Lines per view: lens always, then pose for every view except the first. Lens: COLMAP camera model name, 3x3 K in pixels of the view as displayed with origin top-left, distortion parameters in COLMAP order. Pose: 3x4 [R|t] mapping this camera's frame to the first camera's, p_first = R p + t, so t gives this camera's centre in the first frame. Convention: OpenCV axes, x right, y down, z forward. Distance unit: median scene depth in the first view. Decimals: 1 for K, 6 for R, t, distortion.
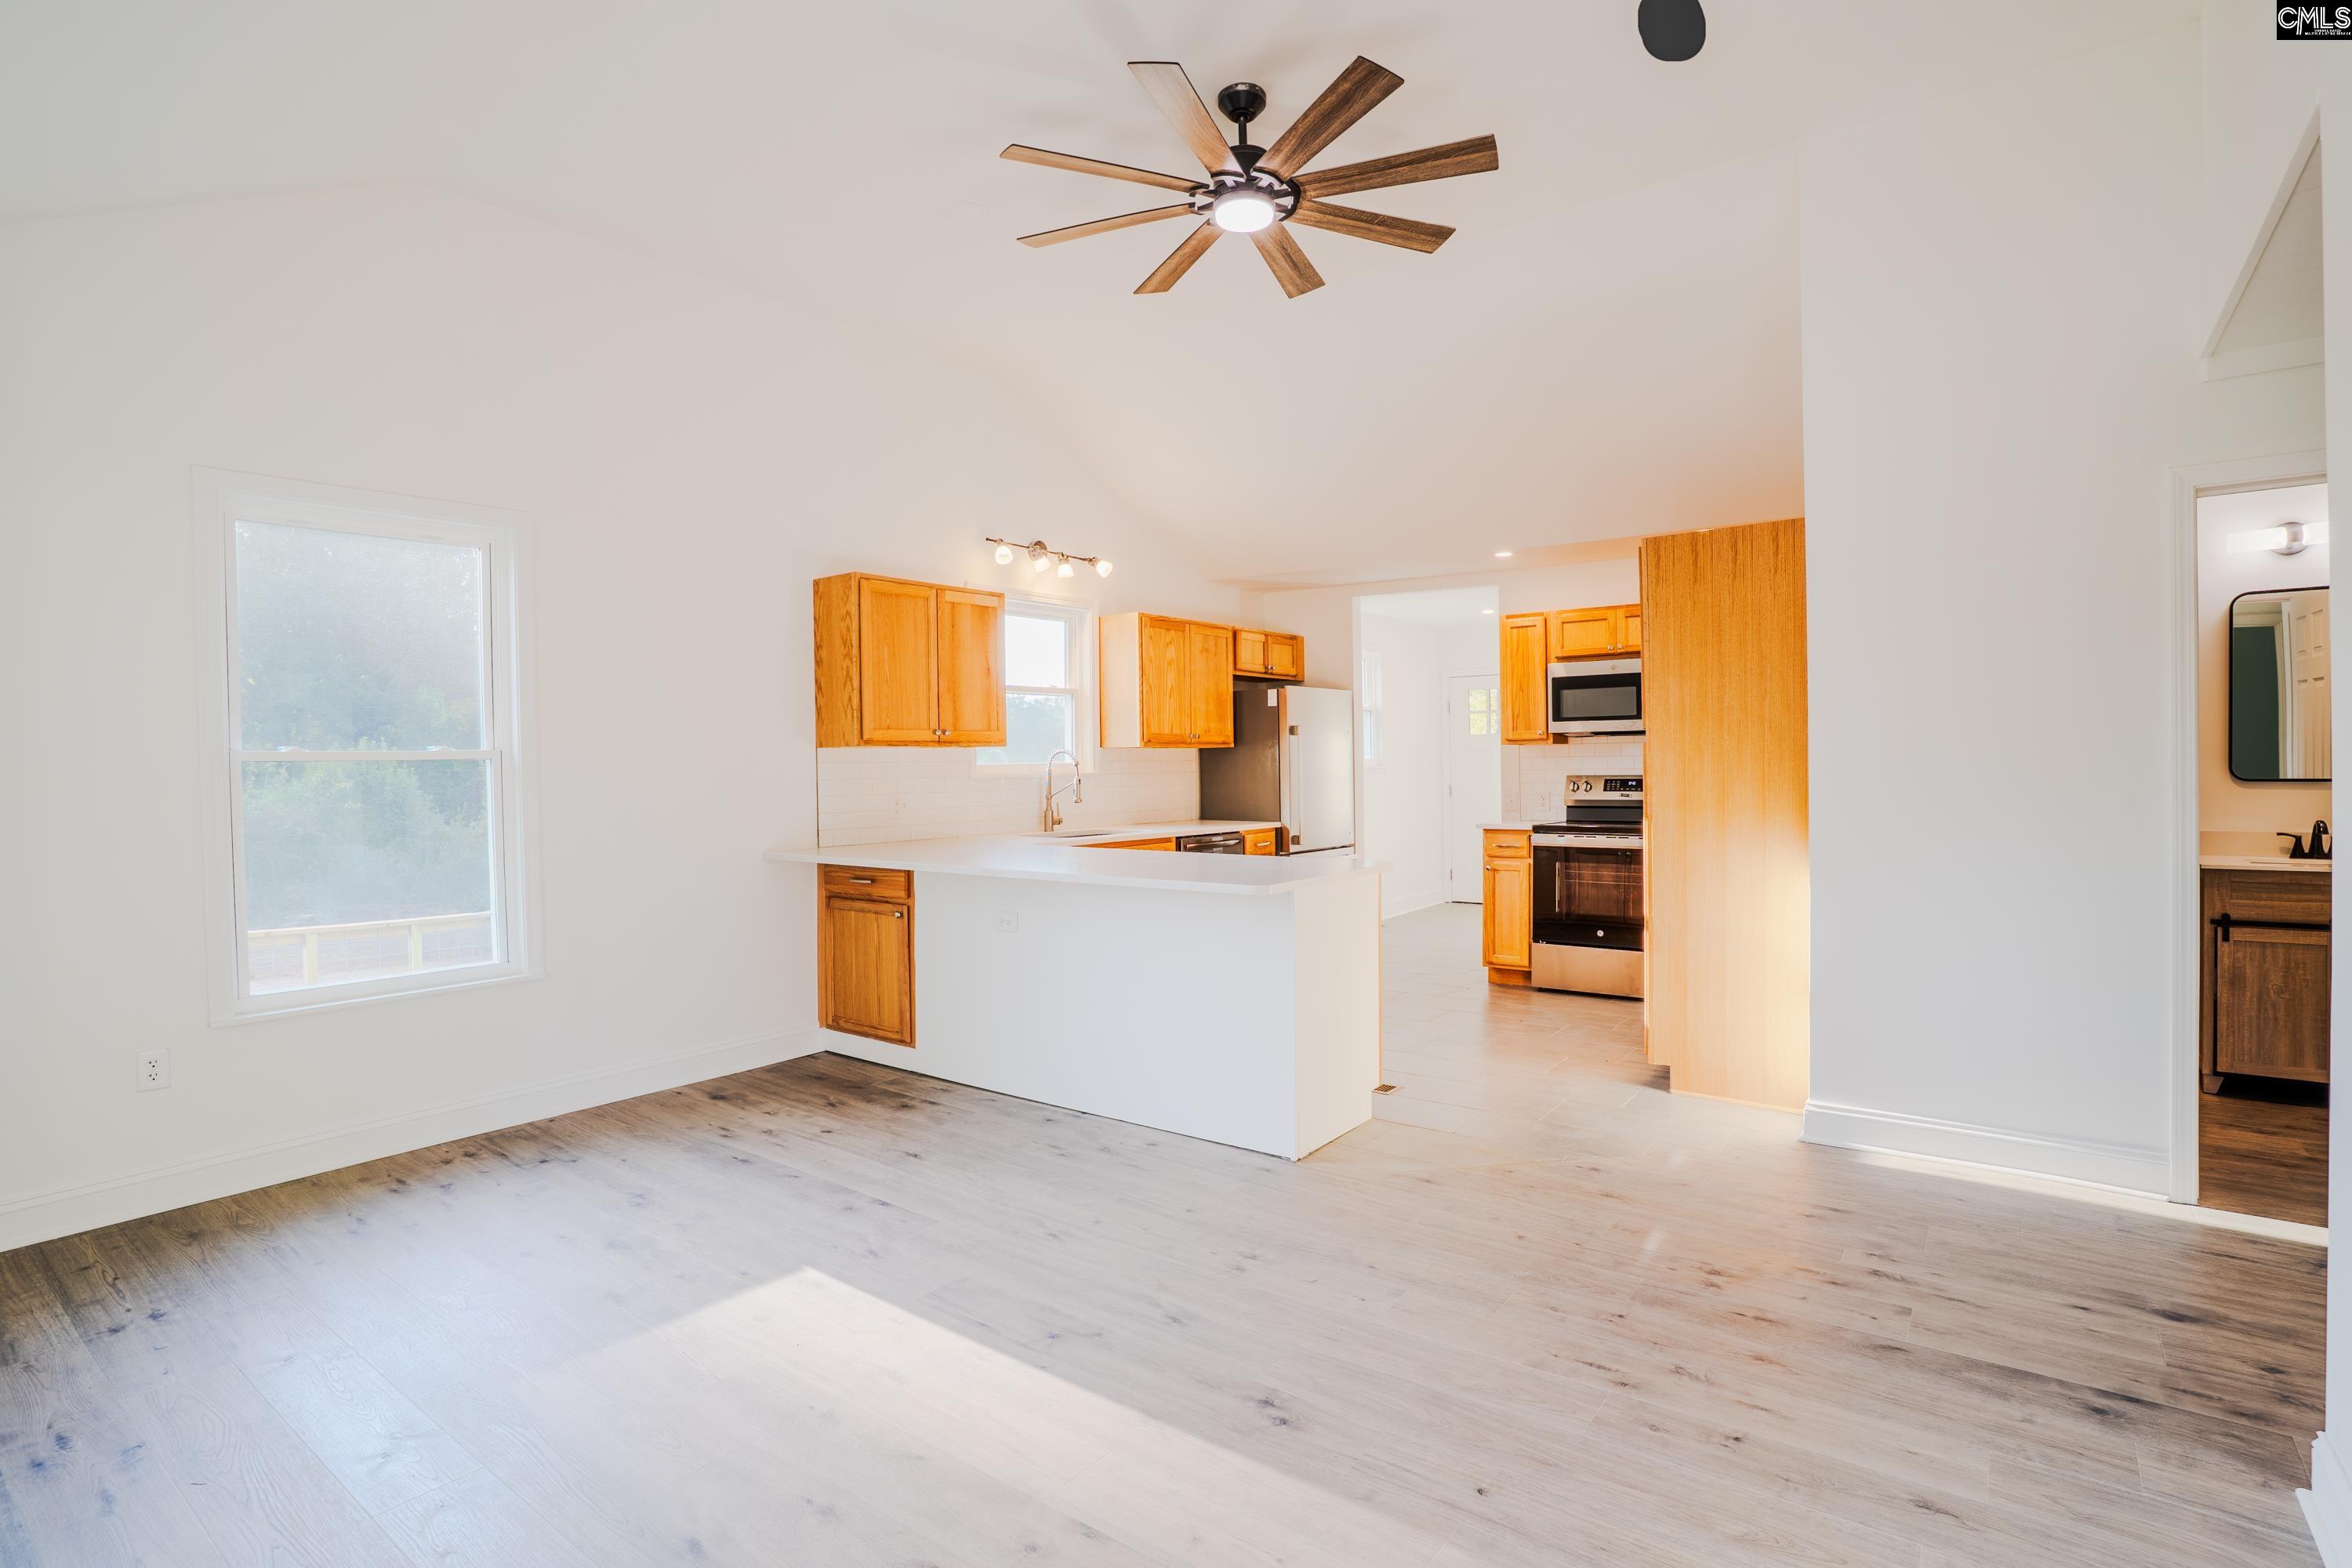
lens RADIAL K [[1164.8, 0, 1165.5], [0, 1164.8, 786.7], [0, 0, 1]] dist [-0.082463, 0.040984]
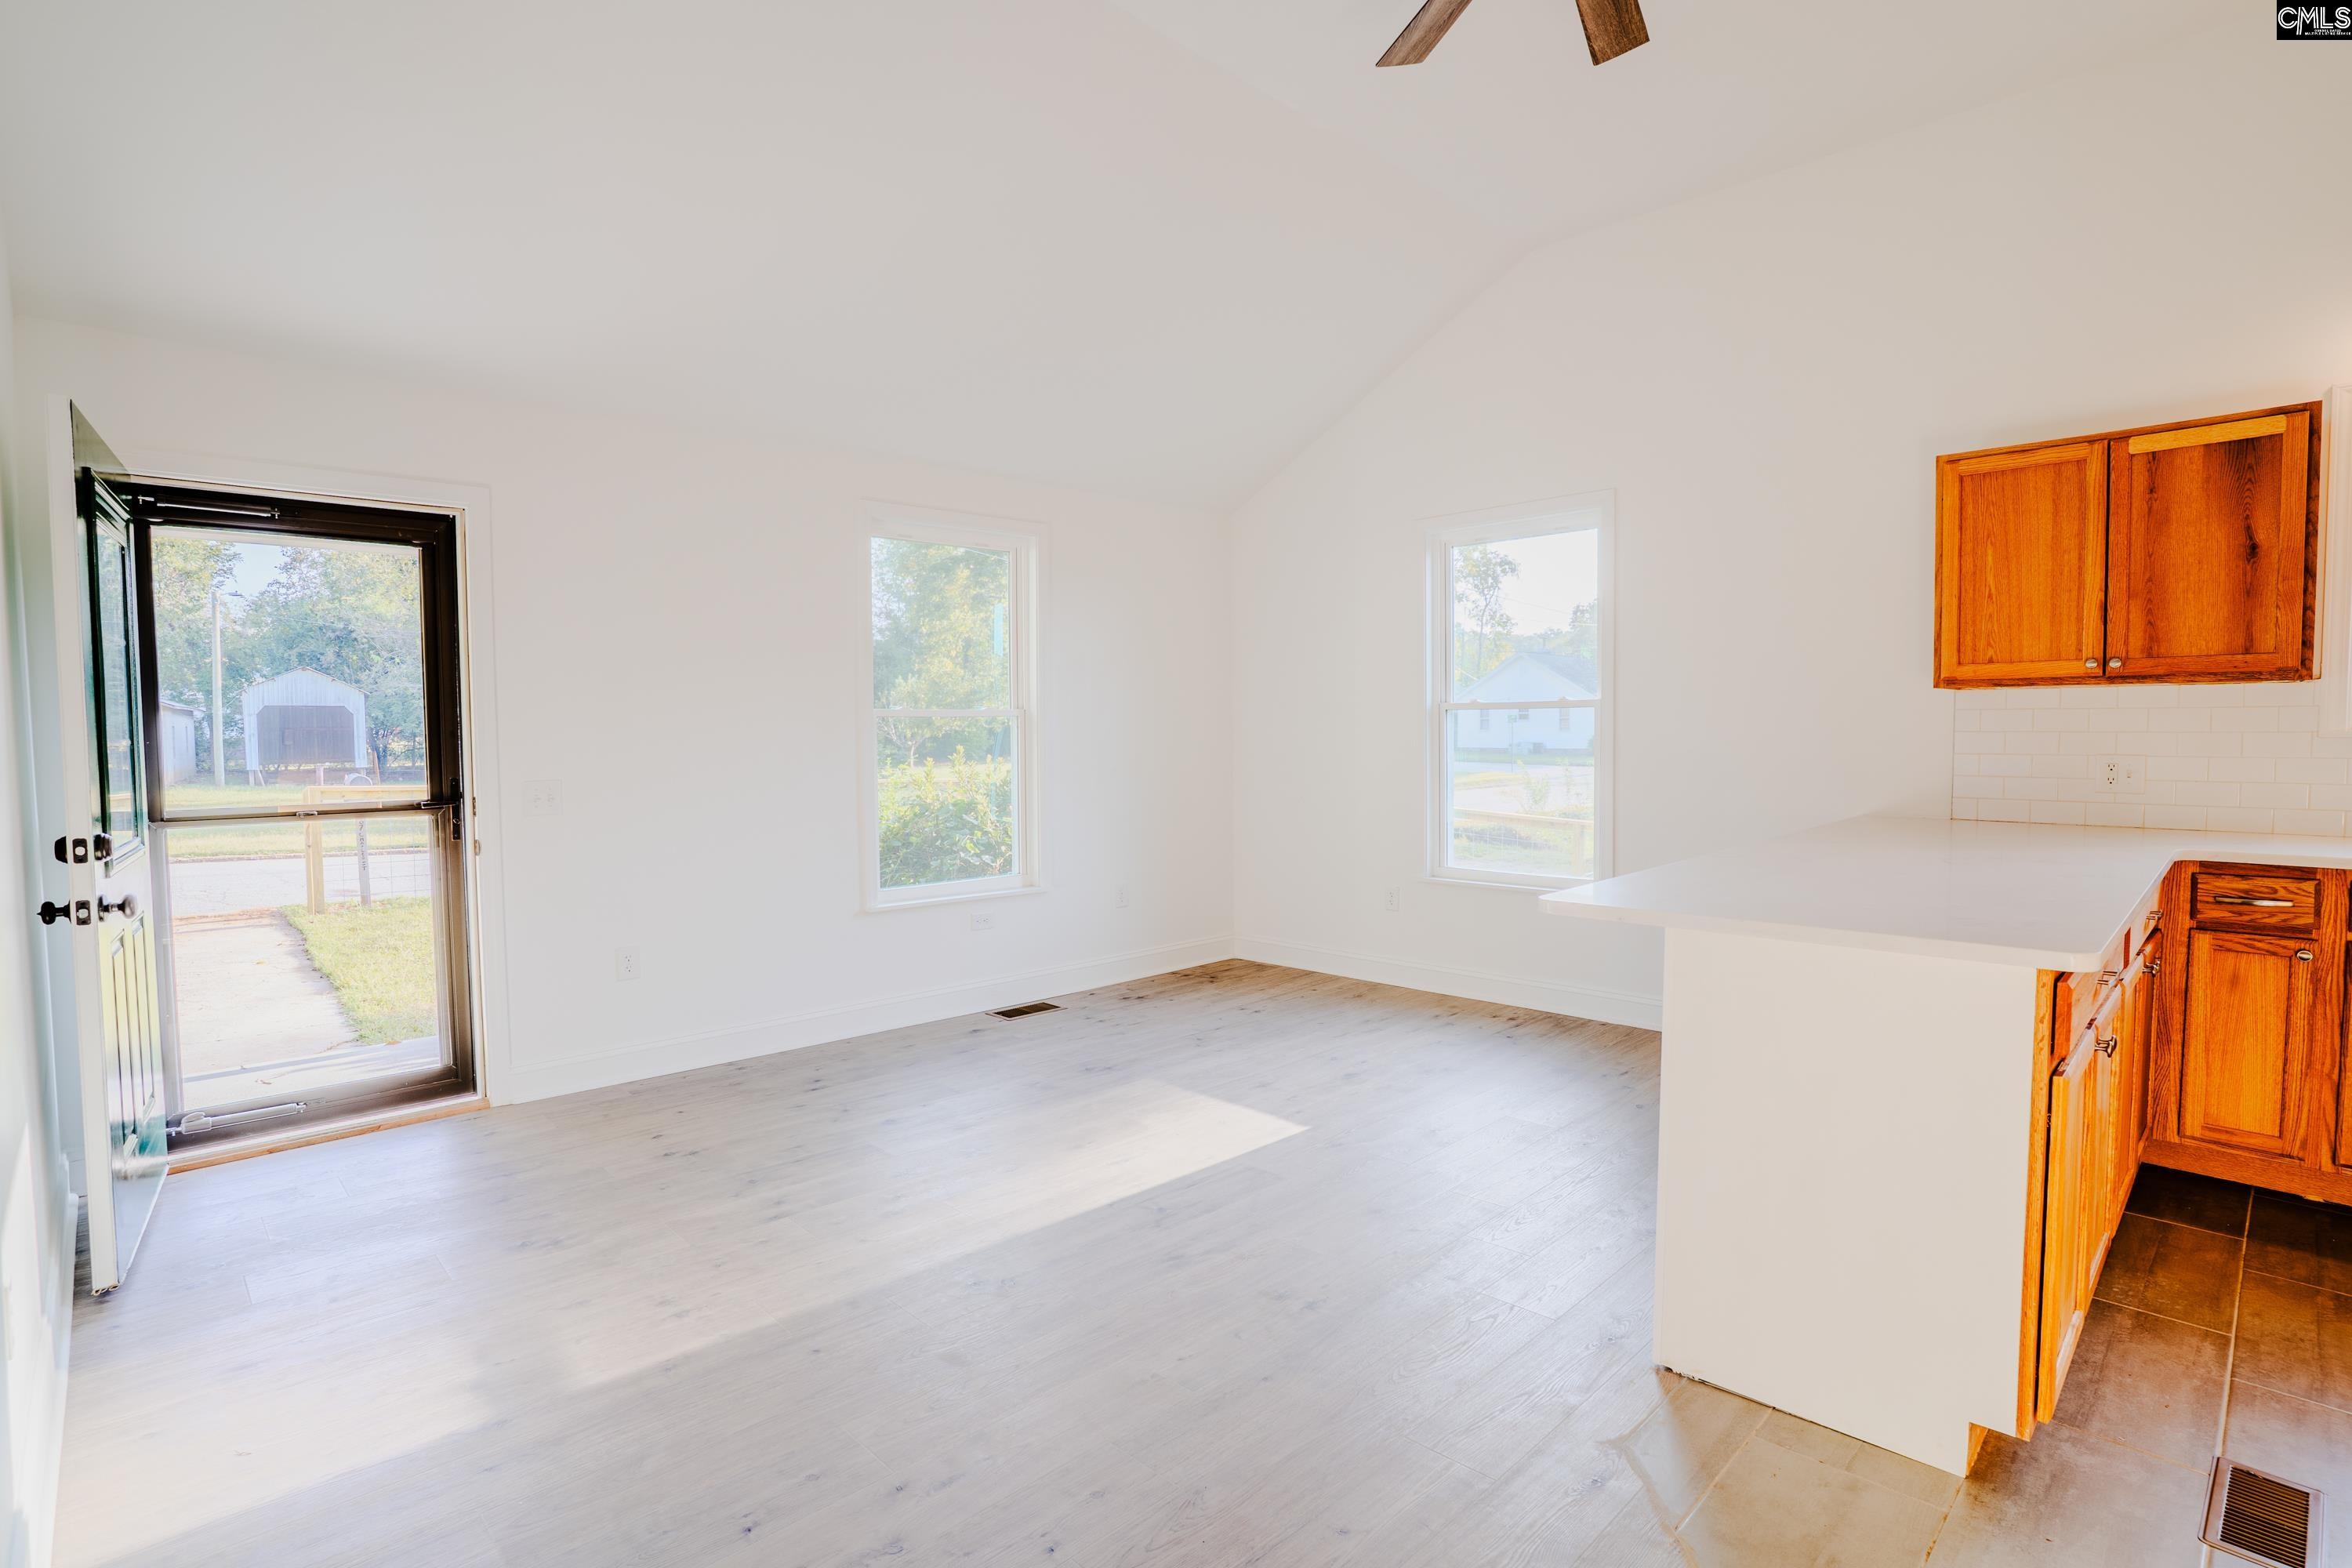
lens RADIAL K [[1164.8, 0, 1165.5], [0, 1164.8, 786.7], [0, 0, 1]] dist [-0.082463, 0.040984]
pose [[-0.152174, 0.067573, -0.986041, 0.494257], [-0.009977, 0.997504, 0.069898, -0.015841], [0.988303, 0.020475, -0.151120, 0.560555]]
